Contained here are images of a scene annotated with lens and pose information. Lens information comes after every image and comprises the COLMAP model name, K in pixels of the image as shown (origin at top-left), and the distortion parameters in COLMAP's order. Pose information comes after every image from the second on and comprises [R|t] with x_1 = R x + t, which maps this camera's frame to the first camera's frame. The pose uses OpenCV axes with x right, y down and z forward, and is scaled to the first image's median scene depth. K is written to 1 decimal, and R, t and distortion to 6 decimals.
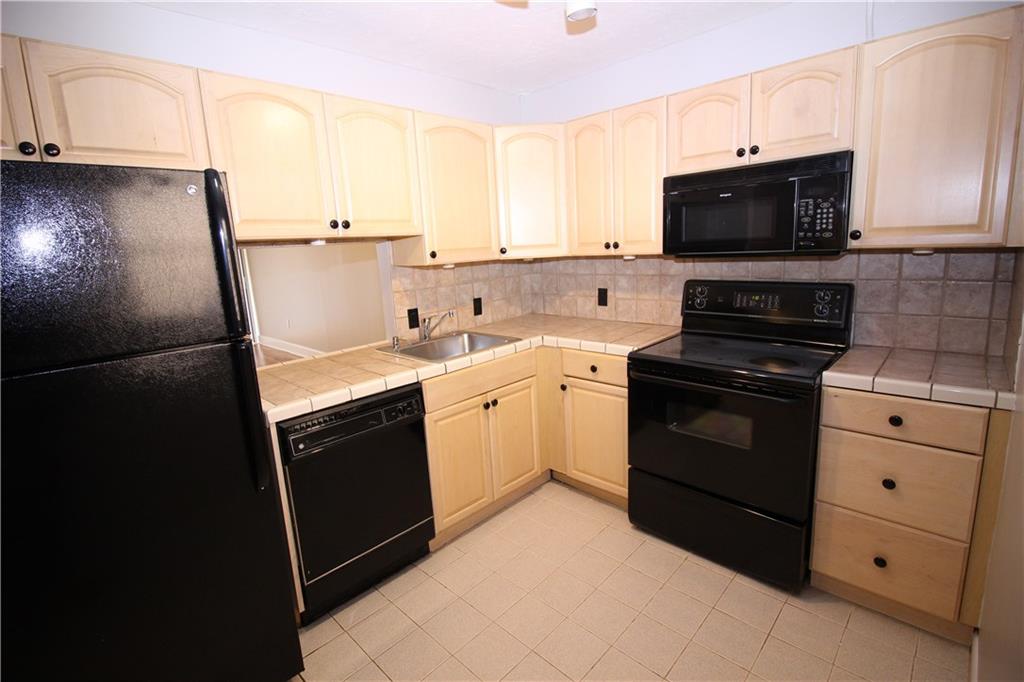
lens RADIAL K [[472.6, 0, 512.3], [0, 472.6, 332.2], [0, 0, 1]] dist [-0.007217, -0.007628]
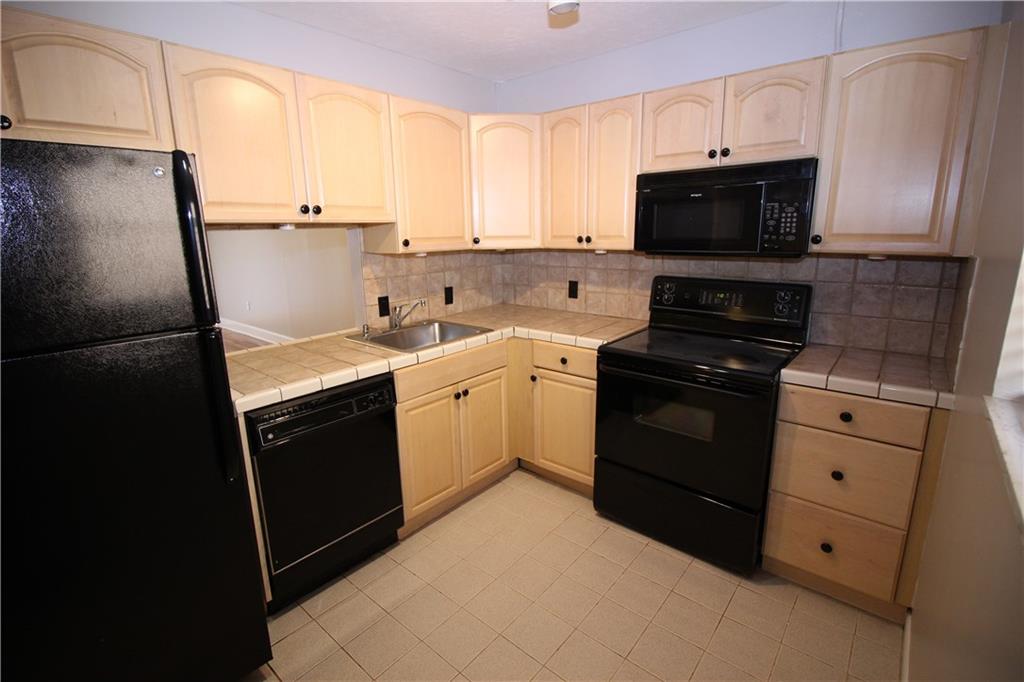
lens RADIAL K [[472.6, 0, 509.4], [0, 472.6, 333.2], [0, 0, 1]] dist [-0.007217, -0.007628]
pose [[0.997524, 0.021034, 0.067108, -0.016348], [-0.023142, 0.999258, 0.030788, -0.012899], [-0.066410, -0.032265, 0.997271, -0.007129]]
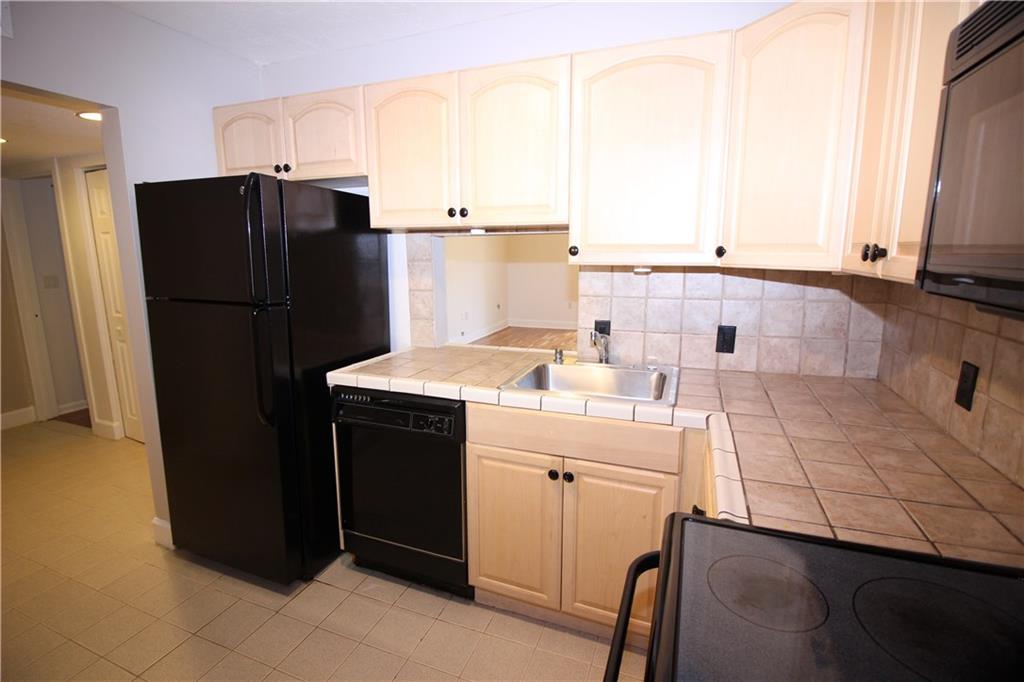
lens RADIAL K [[472.6, 0, 509.2], [0, 472.6, 332.5], [0, 0, 1]] dist [-0.007217, -0.007628]
pose [[0.387012, 0.210152, -0.897807, 0.565775], [-0.185947, 0.971465, 0.147238, -0.152947], [0.903131, 0.109962, 0.415046, 0.726459]]
